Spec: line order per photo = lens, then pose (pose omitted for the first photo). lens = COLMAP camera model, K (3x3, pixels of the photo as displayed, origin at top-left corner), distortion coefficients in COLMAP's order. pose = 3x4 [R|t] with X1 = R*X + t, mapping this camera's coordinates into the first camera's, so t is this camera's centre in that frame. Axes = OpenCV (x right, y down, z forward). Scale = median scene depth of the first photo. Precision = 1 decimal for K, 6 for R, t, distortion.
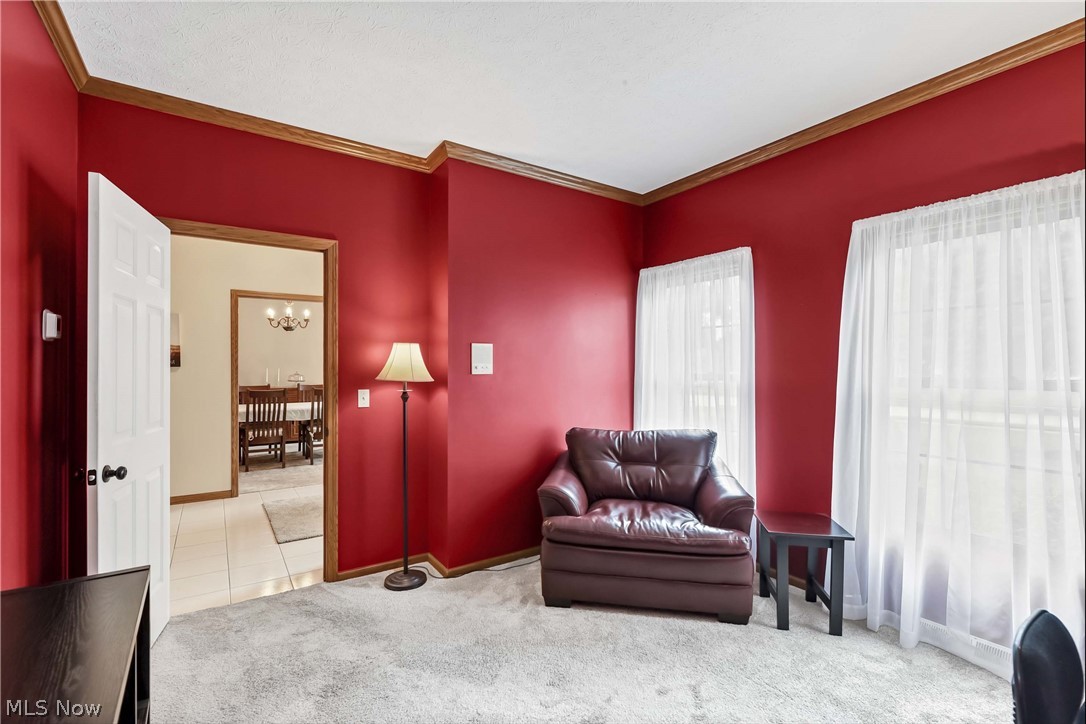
lens RADIAL K [[483.2, 0, 535.8], [0, 483.2, 363.6], [0, 0, 1]] dist [-0.000545, -0.000334]
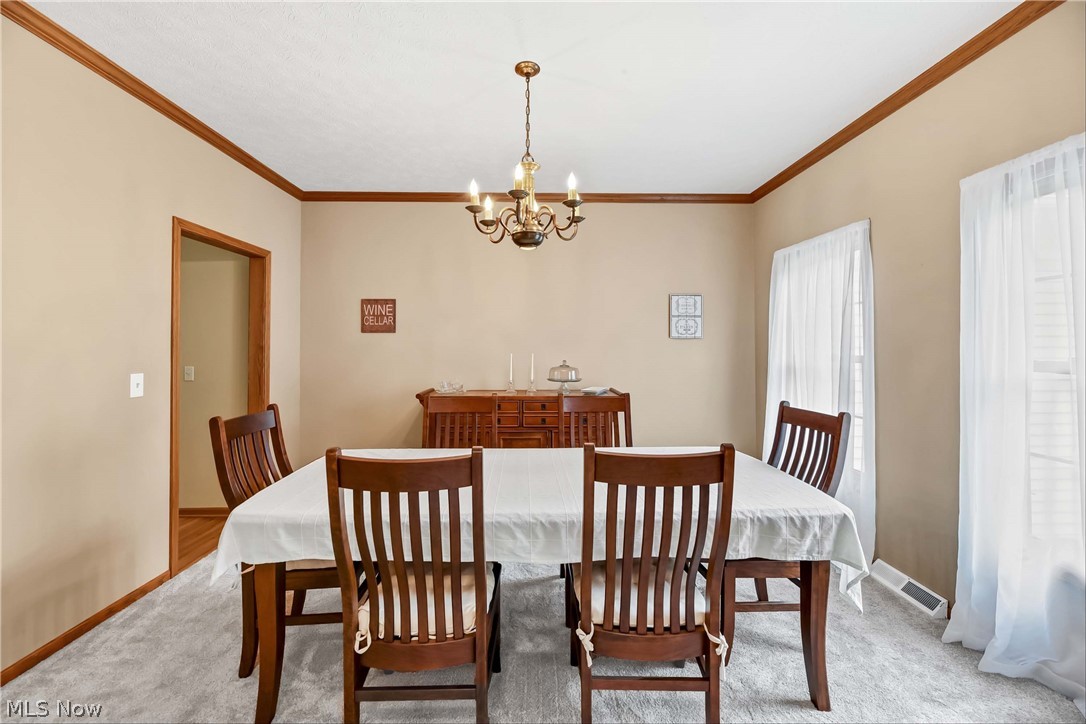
lens RADIAL K [[449.8, 0, 539.7], [0, 449.8, 343.4], [0, 0, 1]] dist [-0.002271, -0.000102]
pose [[0.843941, -0.005517, -0.536408, -0.281799], [0.004163, 0.999984, -0.003735, 0.001643], [0.536420, 0.000919, 0.843951, 0.621326]]
